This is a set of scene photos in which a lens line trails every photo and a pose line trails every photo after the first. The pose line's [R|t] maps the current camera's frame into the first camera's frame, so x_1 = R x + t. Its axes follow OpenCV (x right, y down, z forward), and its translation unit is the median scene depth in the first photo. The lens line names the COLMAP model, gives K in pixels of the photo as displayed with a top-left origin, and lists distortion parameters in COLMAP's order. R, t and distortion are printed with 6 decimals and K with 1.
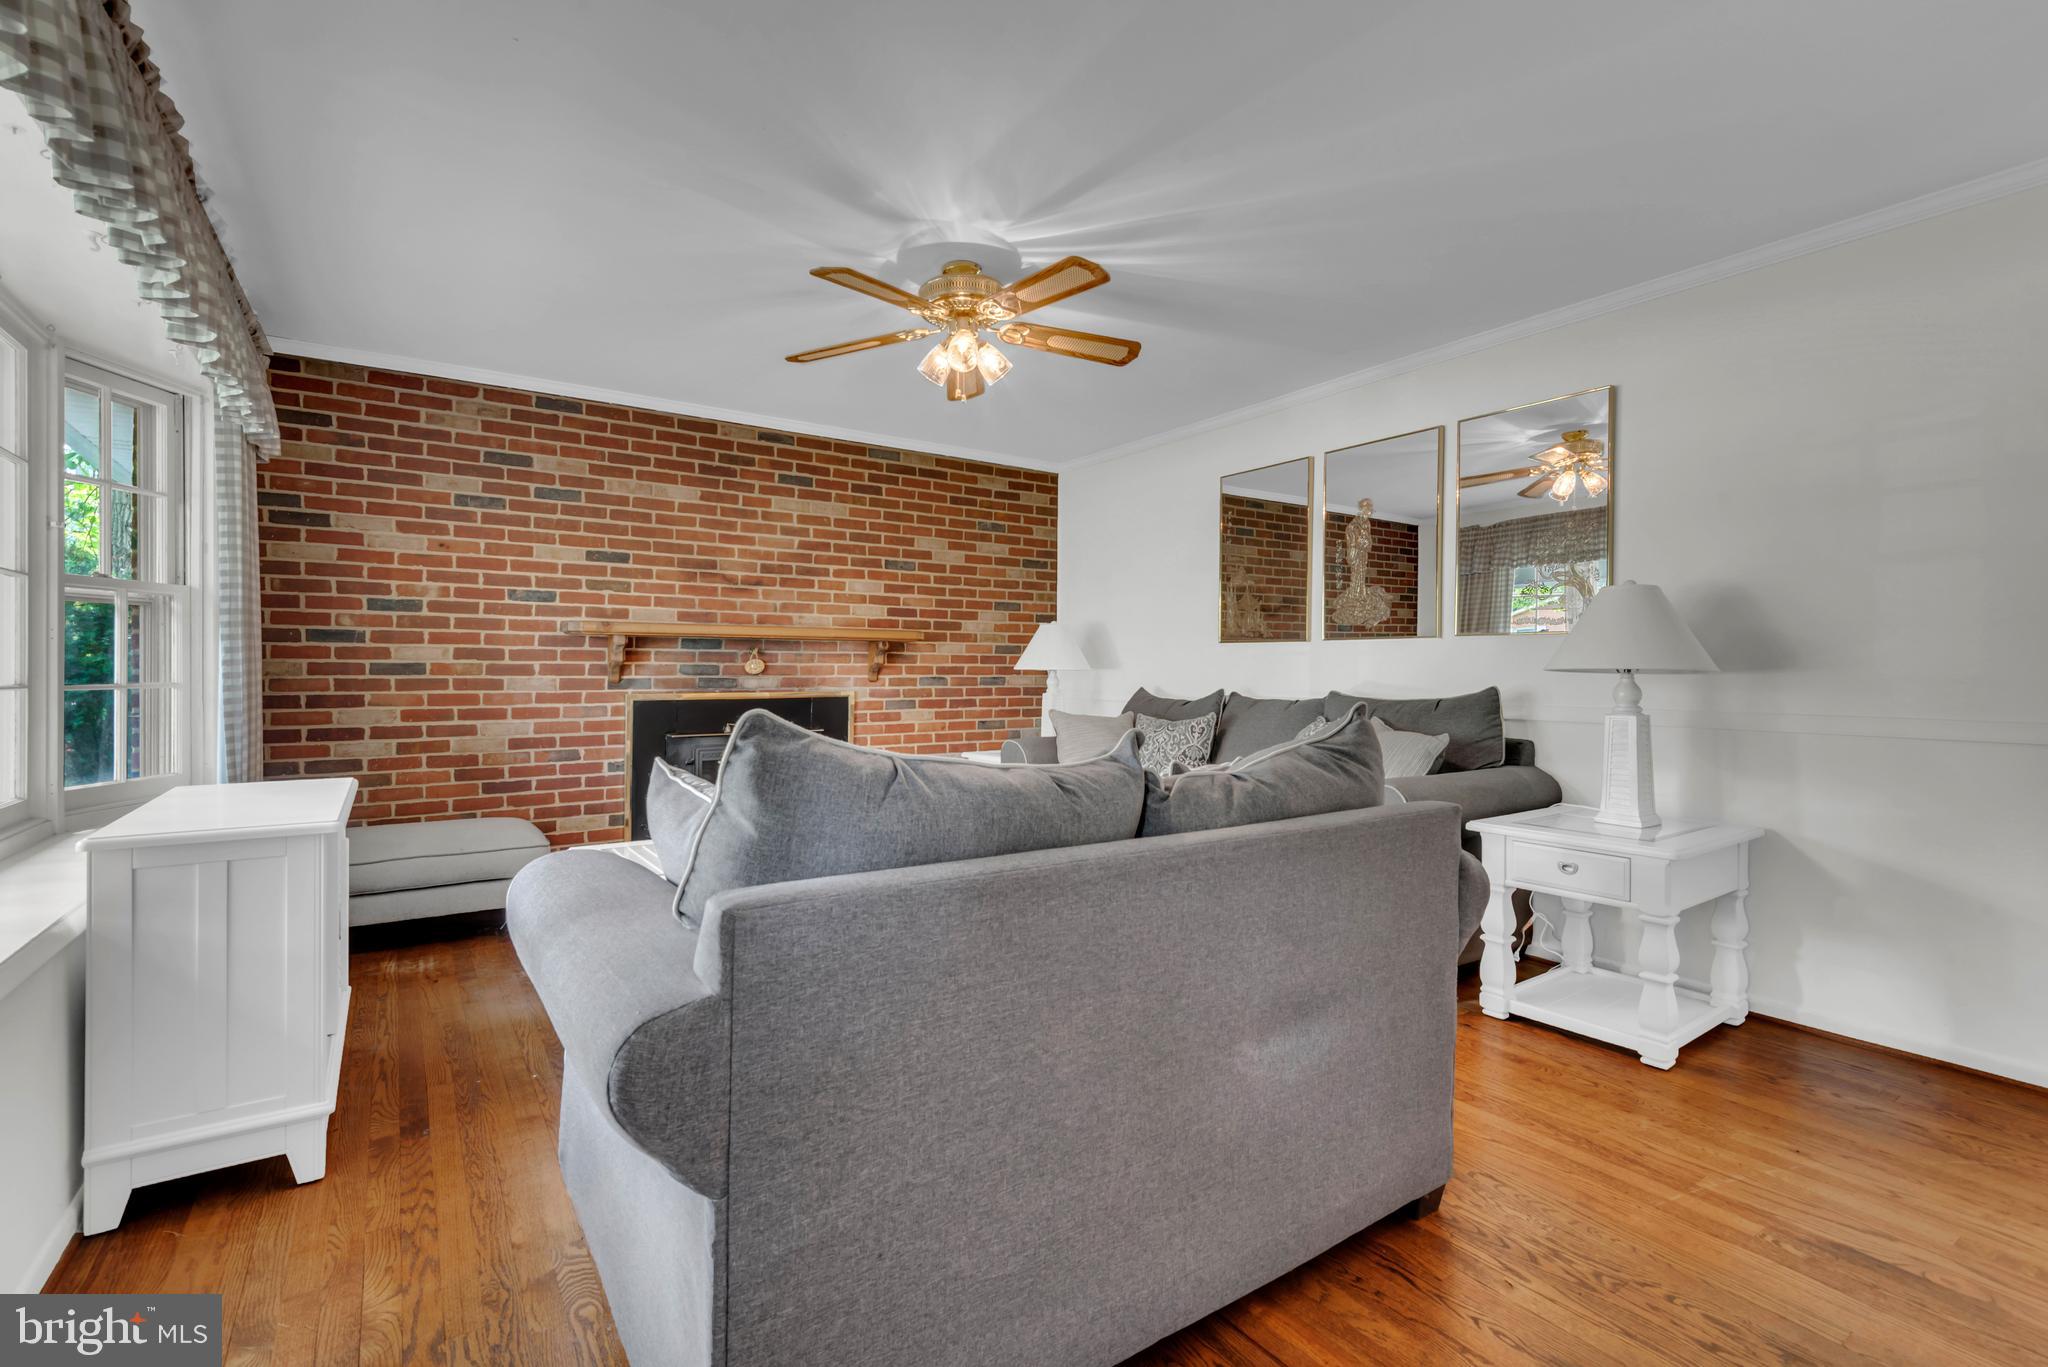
lens RADIAL K [[926.9, 0, 1009.6], [0, 926.9, 681.0], [0, 0, 1]] dist [0.023248, -0.003683]
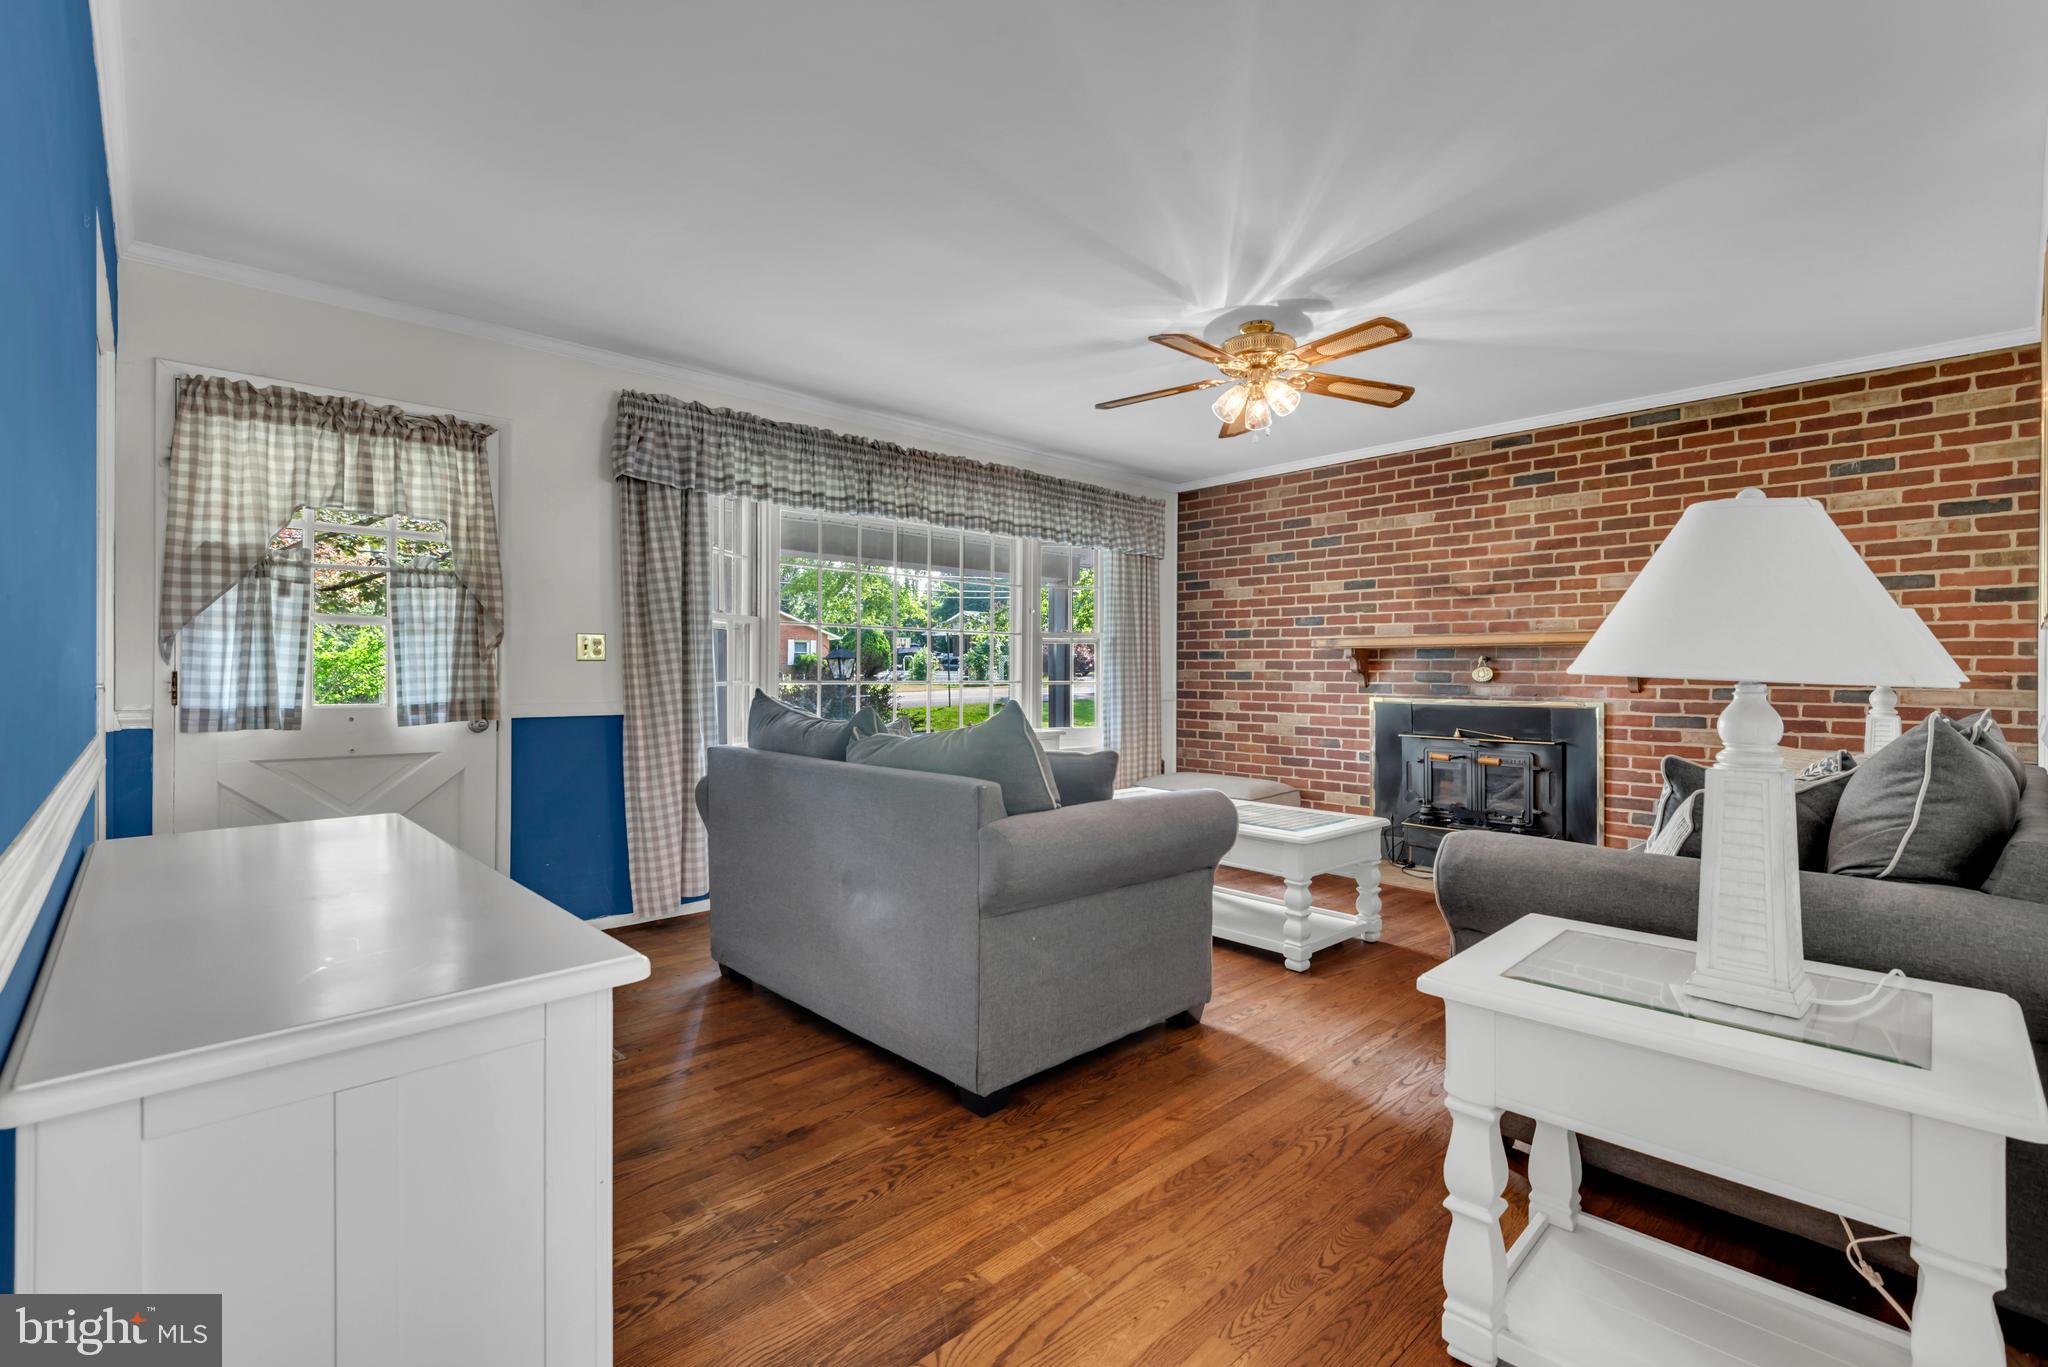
lens RADIAL K [[926.9, 0, 1012.4], [0, 926.9, 676.9], [0, 0, 1]] dist [0.023248, -0.003683]
pose [[0.149598, 0.001428, -0.988746, 0.700595], [-0.019037, 0.999818, -0.001436, -0.001382], [0.988564, 0.019037, 0.149598, 0.361553]]
